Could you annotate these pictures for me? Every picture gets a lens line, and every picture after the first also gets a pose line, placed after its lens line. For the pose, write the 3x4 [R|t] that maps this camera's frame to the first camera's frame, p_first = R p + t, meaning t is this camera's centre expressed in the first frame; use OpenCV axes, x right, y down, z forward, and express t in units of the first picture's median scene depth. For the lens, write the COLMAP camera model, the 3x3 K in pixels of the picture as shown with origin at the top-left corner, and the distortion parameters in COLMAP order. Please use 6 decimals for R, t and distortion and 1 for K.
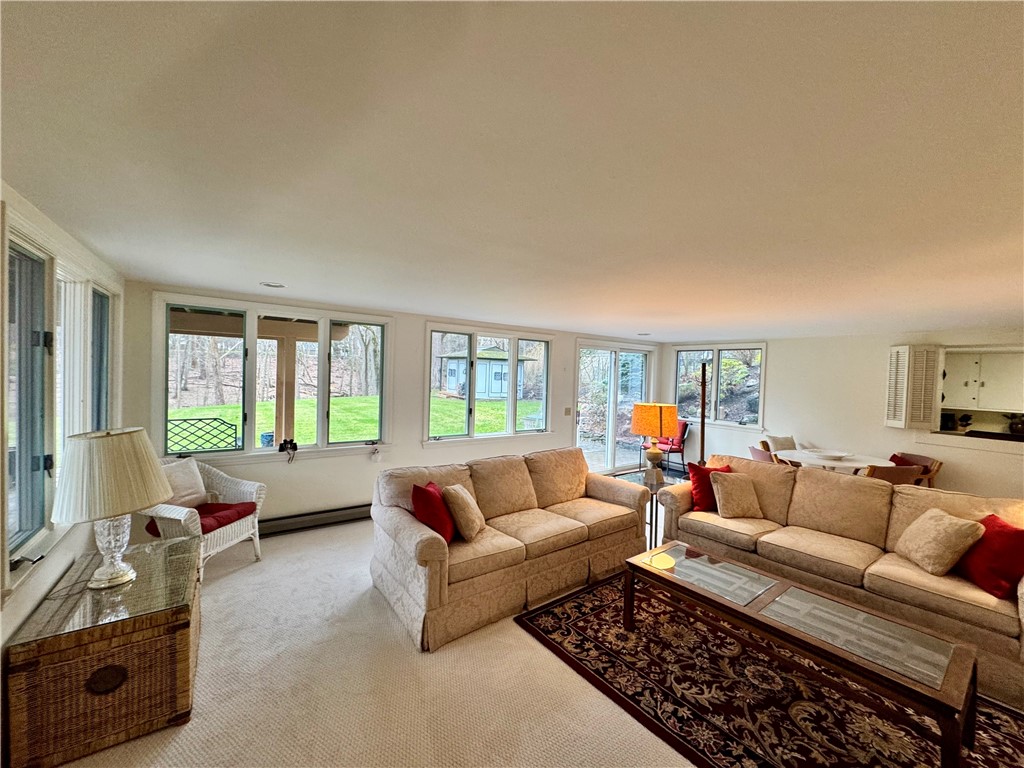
lens RADIAL K [[404.8, 0, 512.0], [0, 404.8, 384.0], [0, 0, 1]] dist [-0.001061, 0.000388]
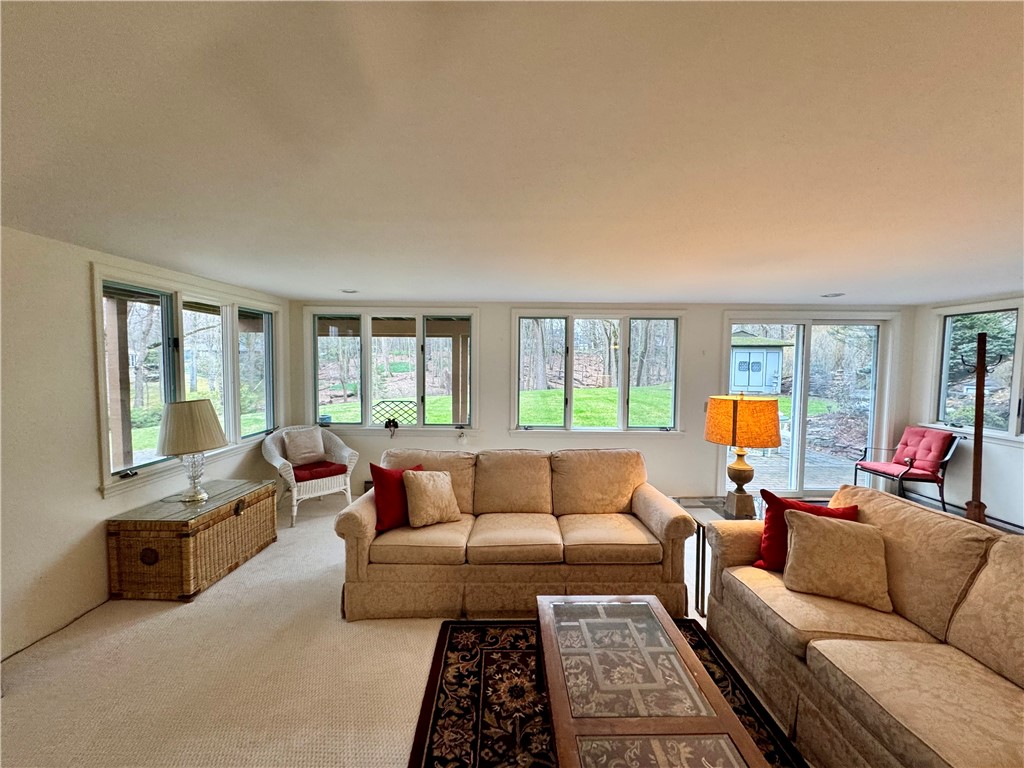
lens RADIAL K [[404.8, 0, 512.0], [0, 404.8, 384.0], [0, 0, 1]] dist [-0.001061, 0.000388]
pose [[0.810798, 0.007376, -0.585280, 0.472100], [0.002797, 0.999860, 0.016475, 0.016533], [0.585319, -0.014995, 0.810664, 0.249150]]
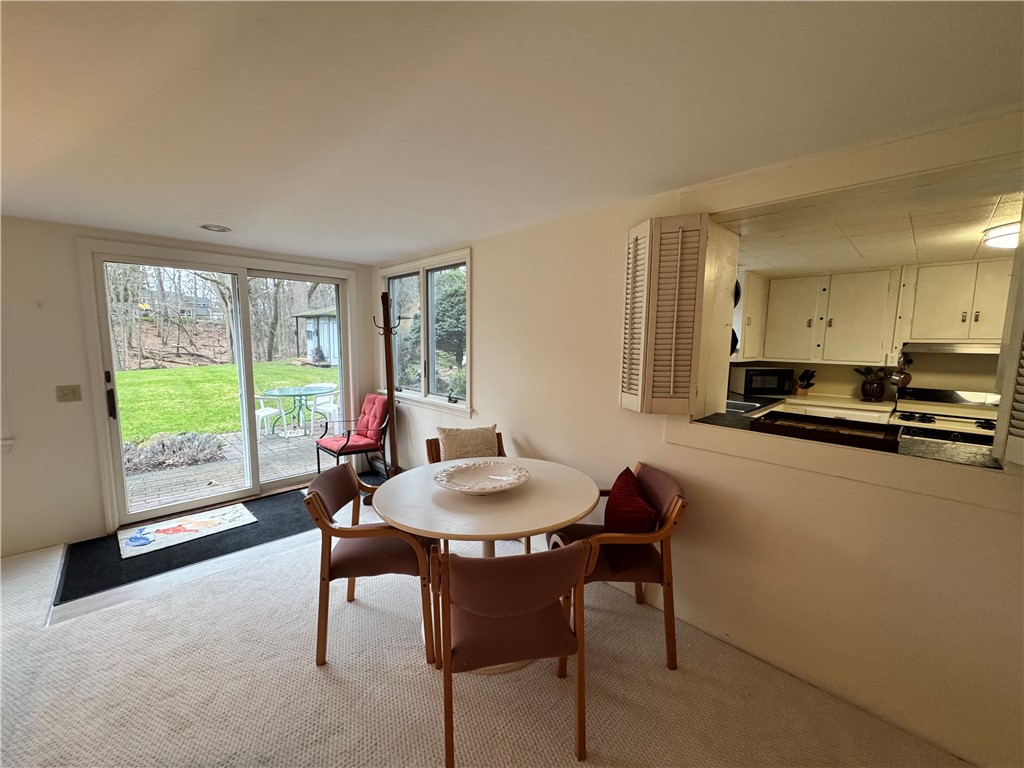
lens RADIAL K [[400.8, 0, 512.0], [0, 400.8, 384.0], [0, 0, 1]] dist [-0.002230, -0.000139]
pose [[0.989127, -0.038810, 0.141852, 0.988324], [0.025666, 0.995303, 0.093341, 0.043665], [-0.144808, -0.088686, 0.985477, 0.759902]]
